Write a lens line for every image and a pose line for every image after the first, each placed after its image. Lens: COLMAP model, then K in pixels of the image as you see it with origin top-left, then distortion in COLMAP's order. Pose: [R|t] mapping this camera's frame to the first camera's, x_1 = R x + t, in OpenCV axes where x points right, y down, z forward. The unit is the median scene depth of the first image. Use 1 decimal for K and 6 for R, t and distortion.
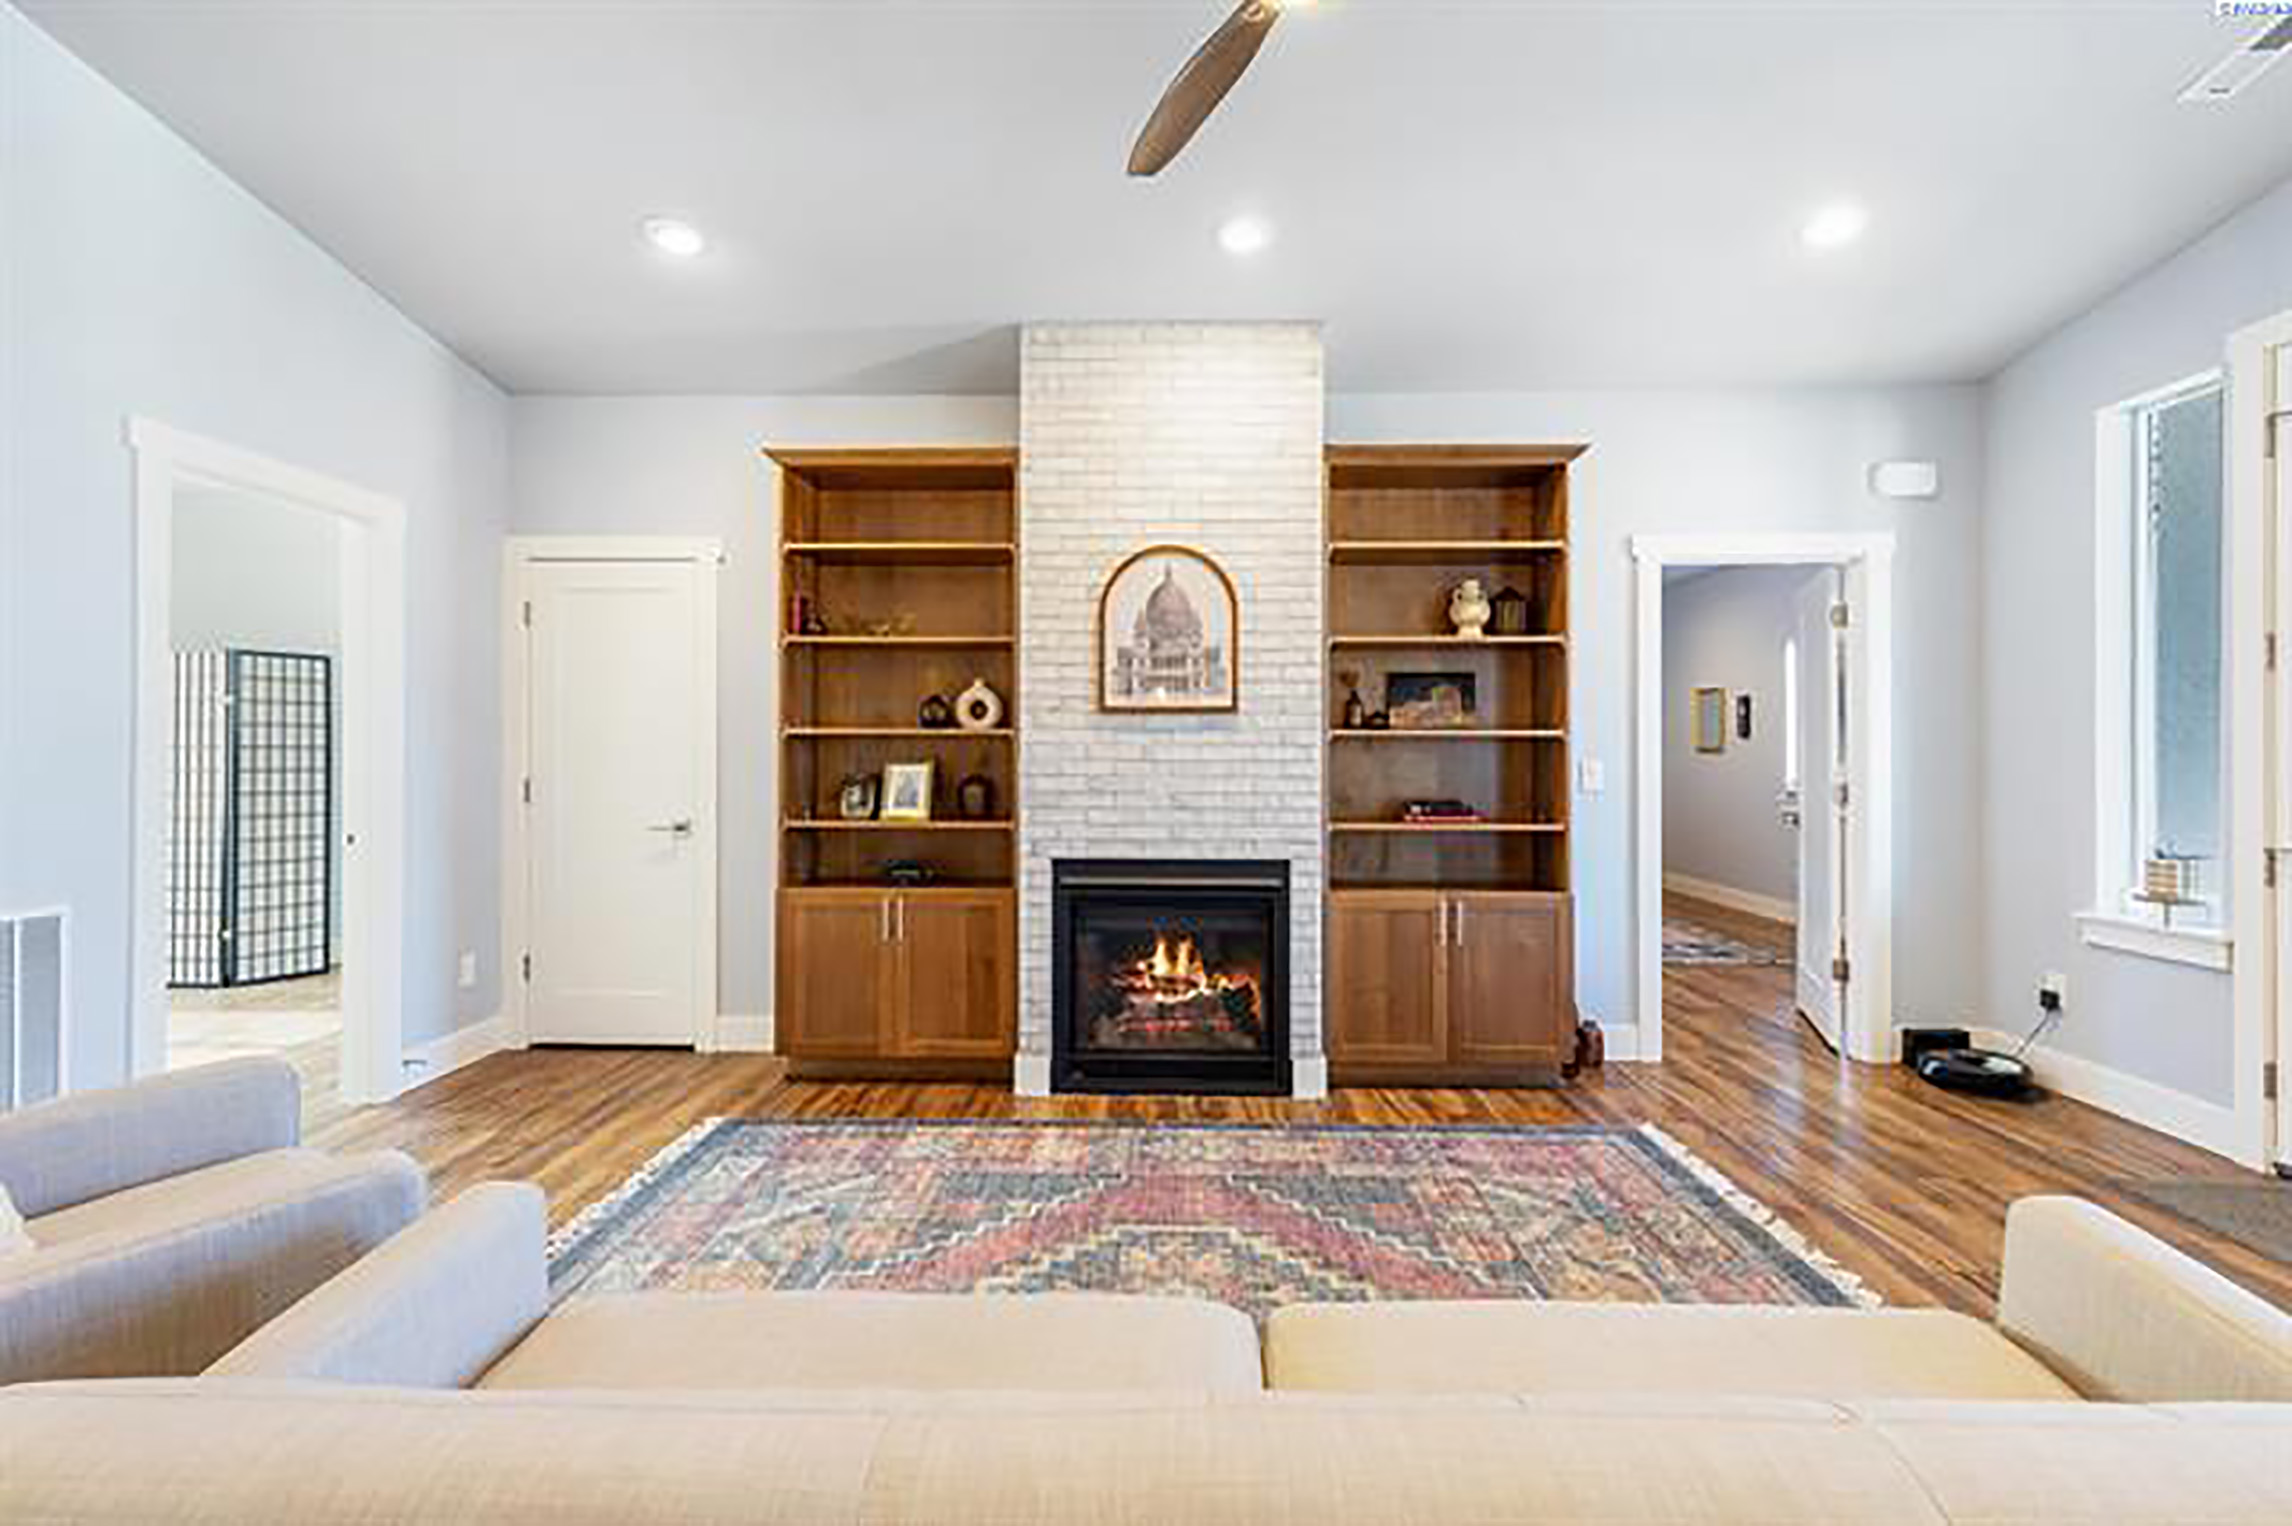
lens RADIAL K [[1019.4, 0, 1155.5], [0, 1019.4, 751.5], [0, 0, 1]] dist [0.002618, 0.000058]
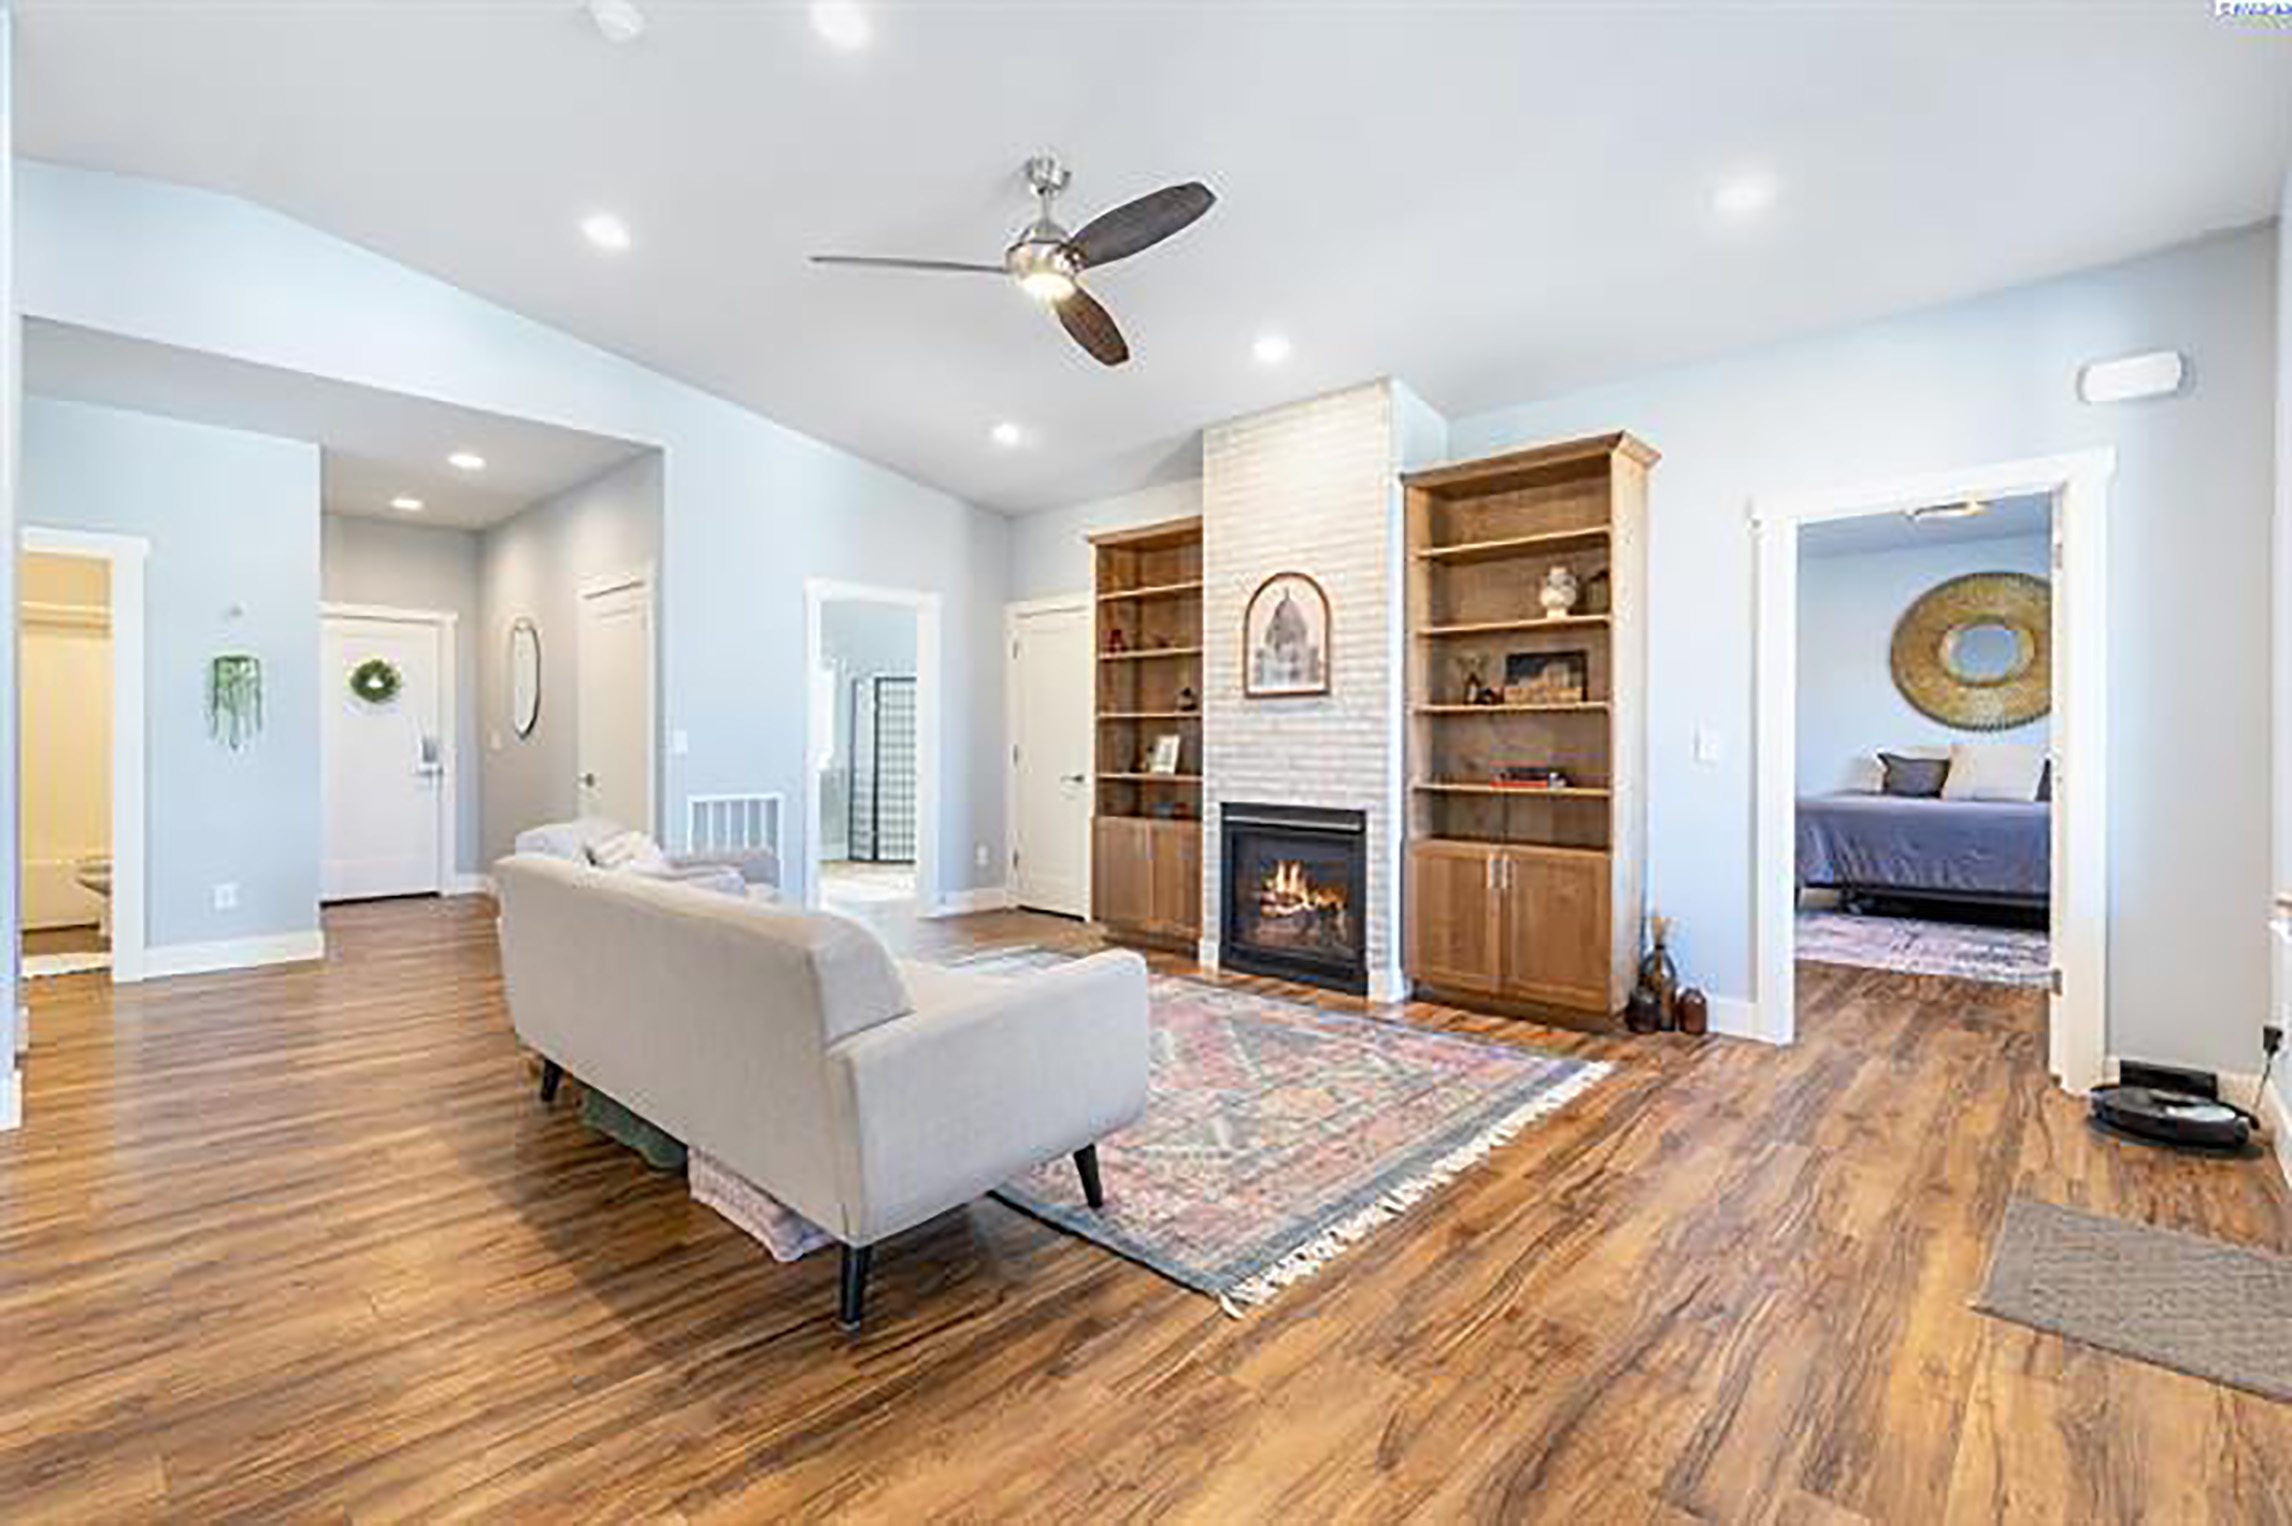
lens RADIAL K [[1024.0, 0, 1153.0], [0, 1024.0, 745.3], [0, 0, 1]] dist [-0.001118, -0.000514]
pose [[0.749924, 0.002190, -0.661521, 0.766721], [-0.000424, 0.999996, 0.002830, 0.022331], [0.661524, -0.001842, 0.749922, -0.125136]]
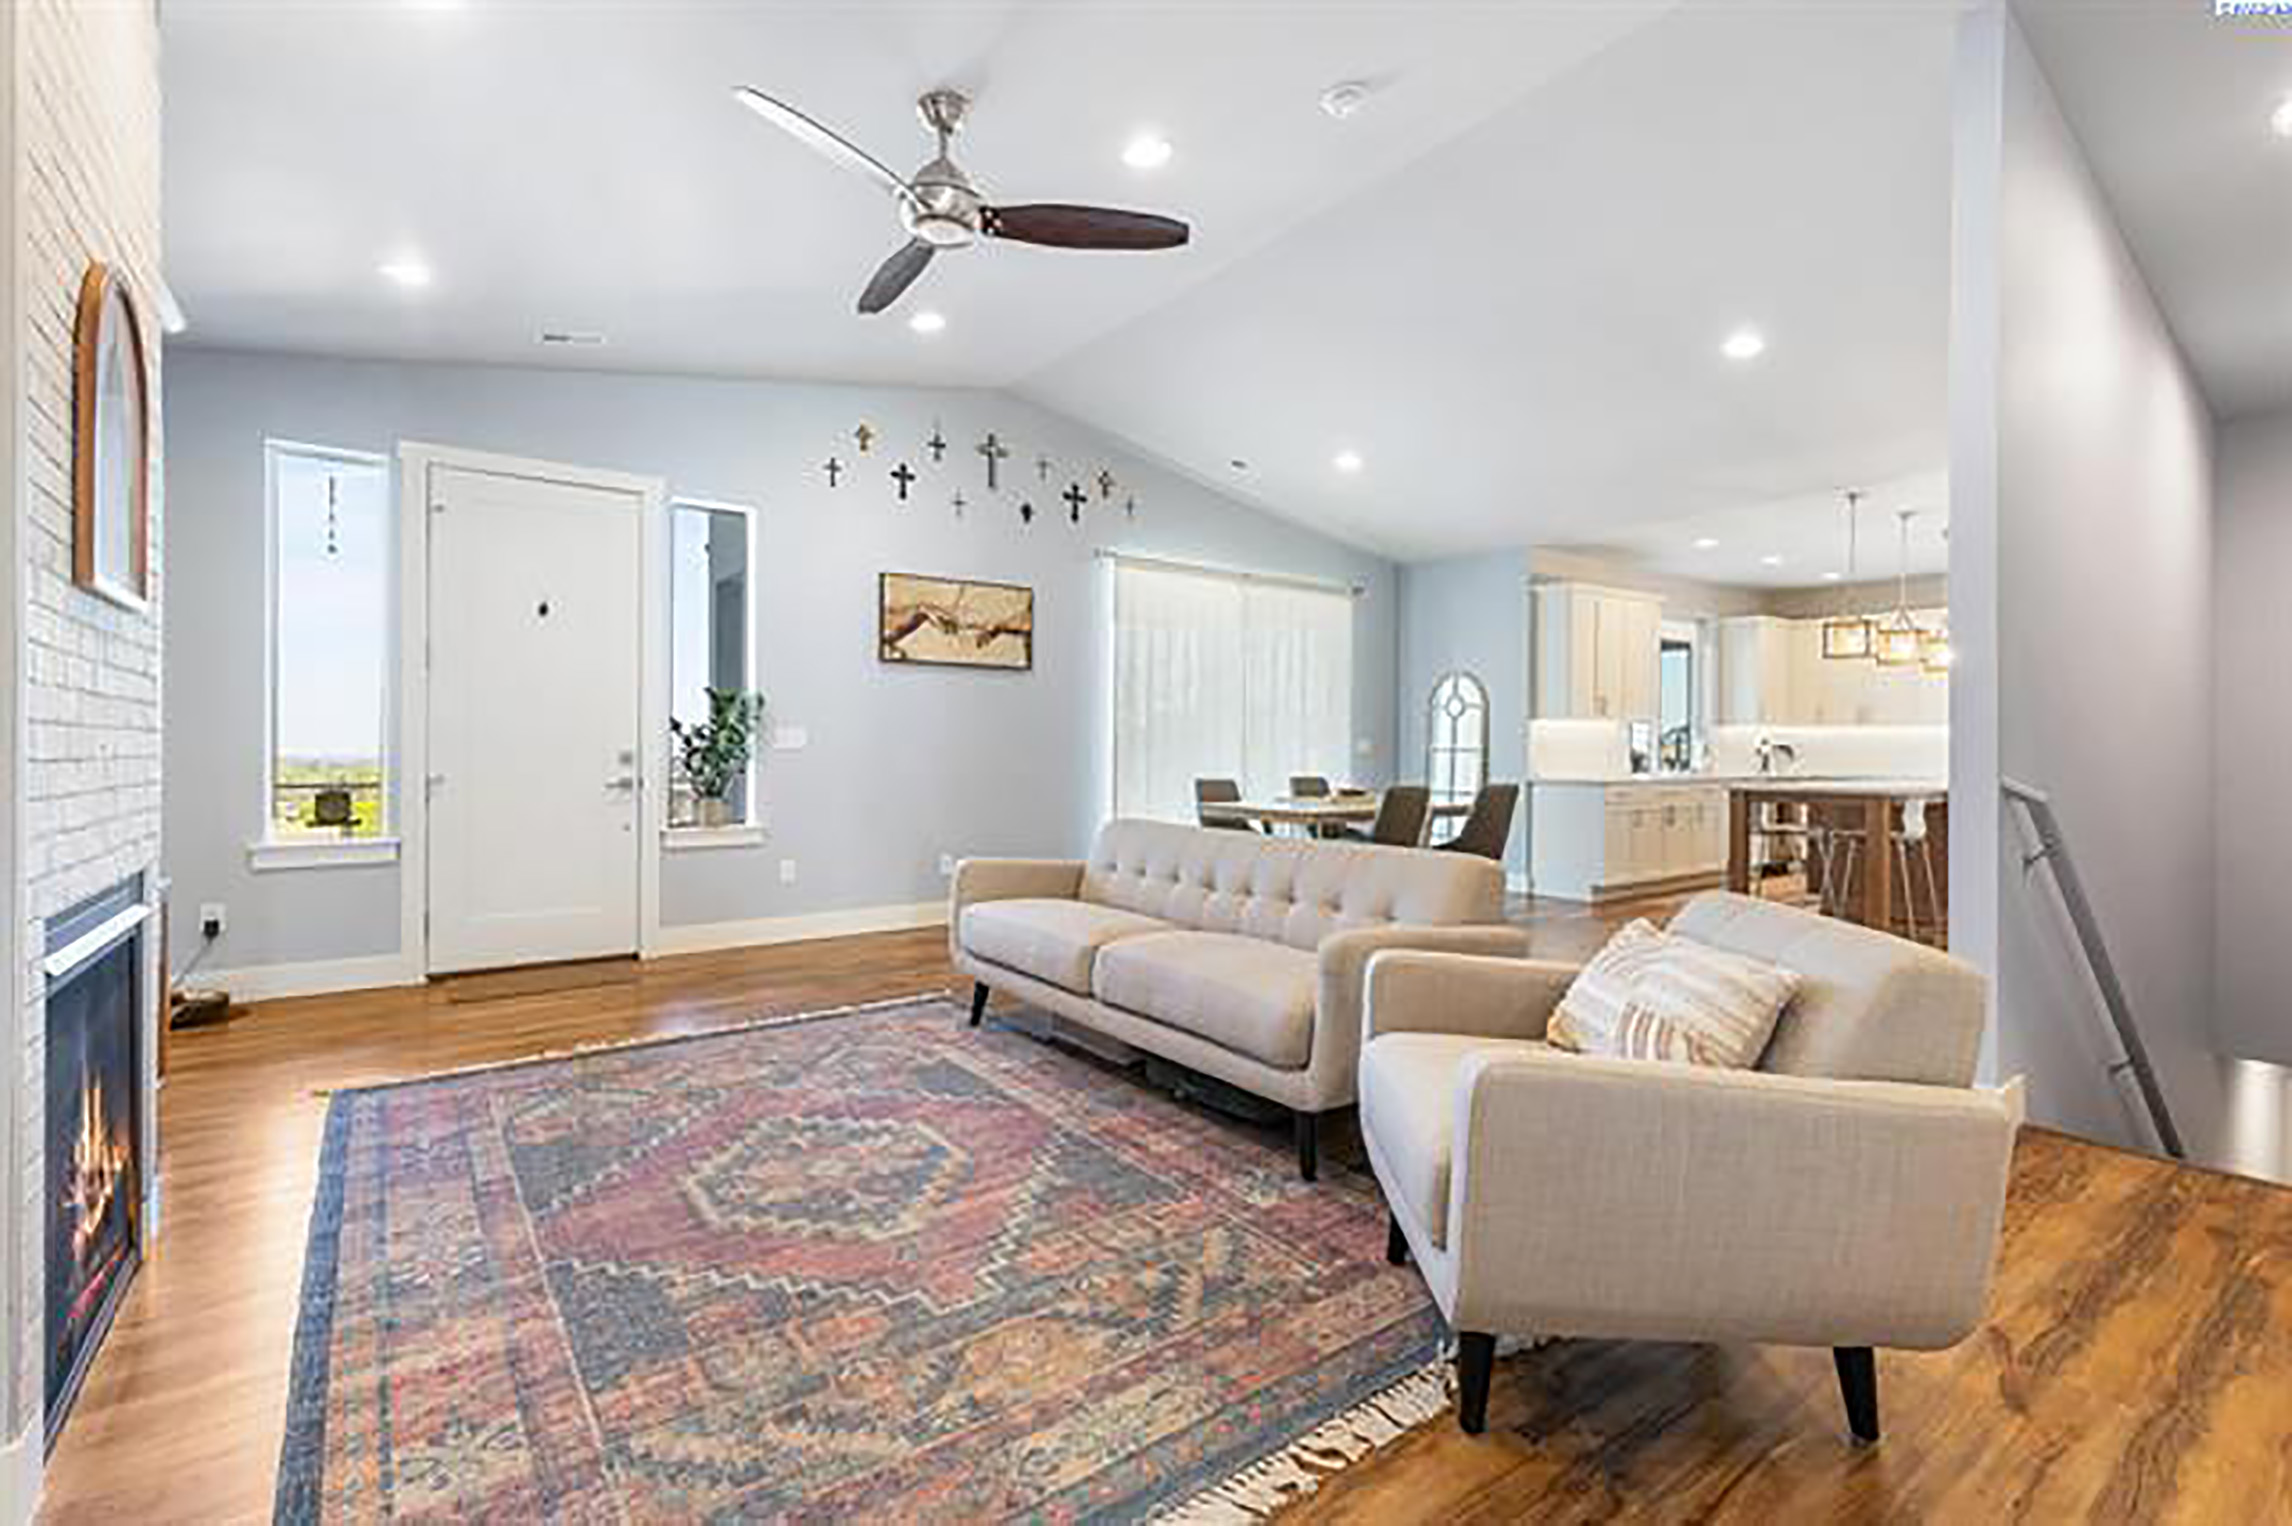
lens RADIAL K [[1019.4, 0, 1155.5], [0, 1019.4, 751.5], [0, 0, 1]] dist [0.002618, 0.000058]
pose [[-0.618663, -0.007980, 0.785616, -0.701904], [-0.008275, 0.999959, 0.003640, 0.030561], [-0.785613, -0.004249, -0.618704, 0.893936]]
